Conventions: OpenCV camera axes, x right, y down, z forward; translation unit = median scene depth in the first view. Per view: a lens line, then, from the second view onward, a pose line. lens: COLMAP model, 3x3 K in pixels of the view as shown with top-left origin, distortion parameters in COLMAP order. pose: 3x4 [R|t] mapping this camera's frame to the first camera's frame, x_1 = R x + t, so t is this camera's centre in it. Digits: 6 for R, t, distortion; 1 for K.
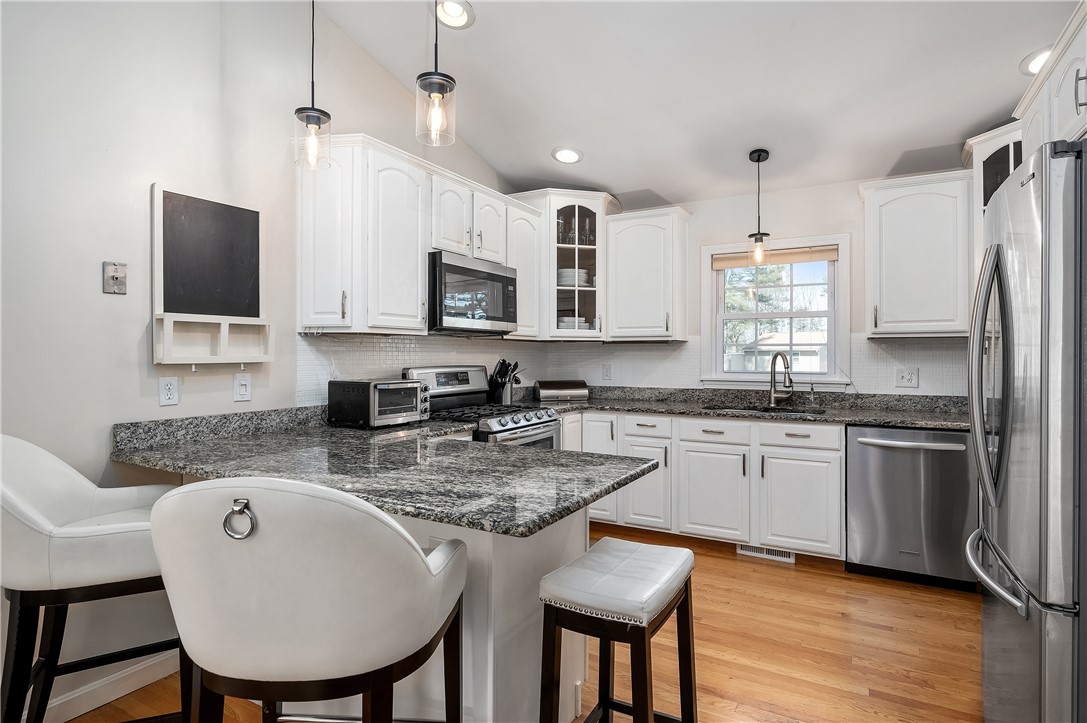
lens RADIAL K [[582.6, 0, 538.8], [0, 582.6, 353.5], [0, 0, 1]] dist [-0.004231, 0.001830]
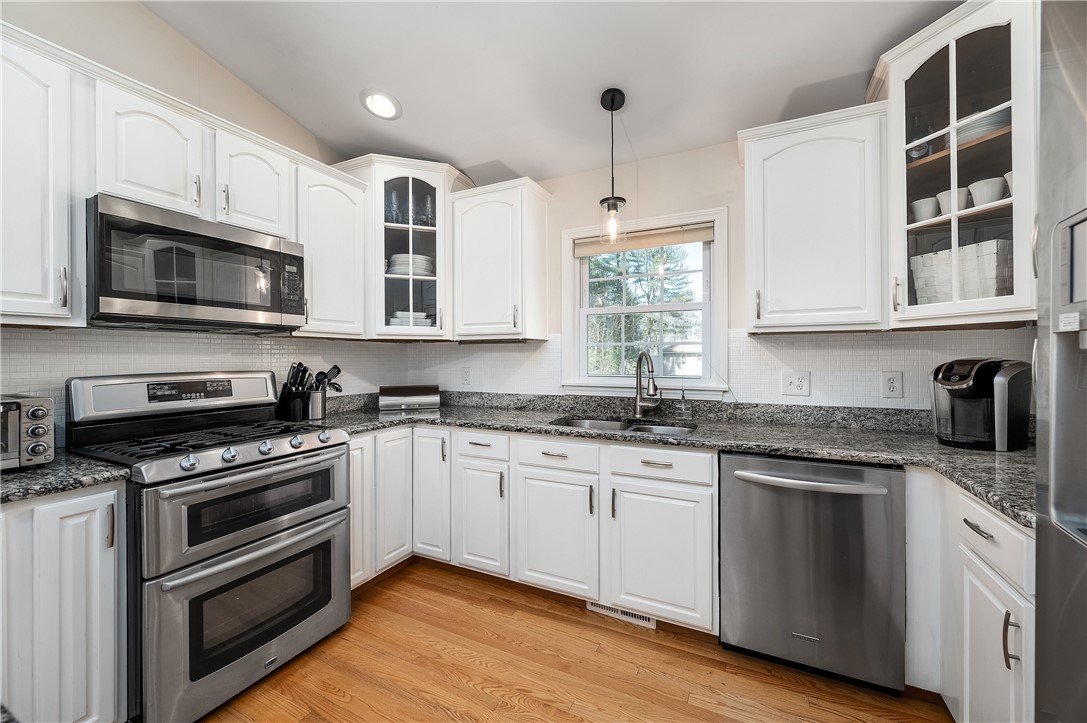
lens RADIAL K [[432.0, 0, 540.2], [0, 432.0, 356.7], [0, 0, 1]] dist [-0.001444, -0.000360]
pose [[0.998215, -0.003749, 0.059602, 0.231916], [0.003538, 0.999987, 0.003655, 0.001371], [-0.059615, -0.003437, 0.998216, 0.403649]]
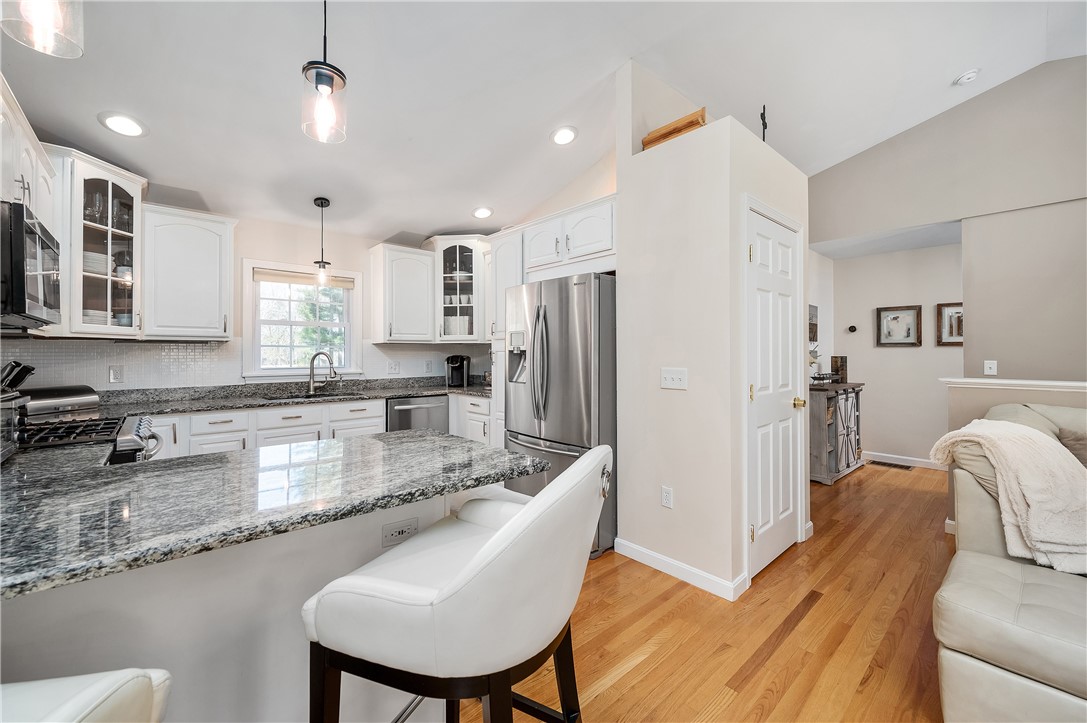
lens RADIAL K [[432.0, 0, 539.6], [0, 432.0, 350.4], [0, 0, 1]] dist [-0.001444, -0.000360]
pose [[0.320677, 0.005717, 0.947171, -0.364516], [0.002338, 0.999974, -0.006827, 0.001961], [-0.947186, 0.004404, 0.320655, 0.210461]]
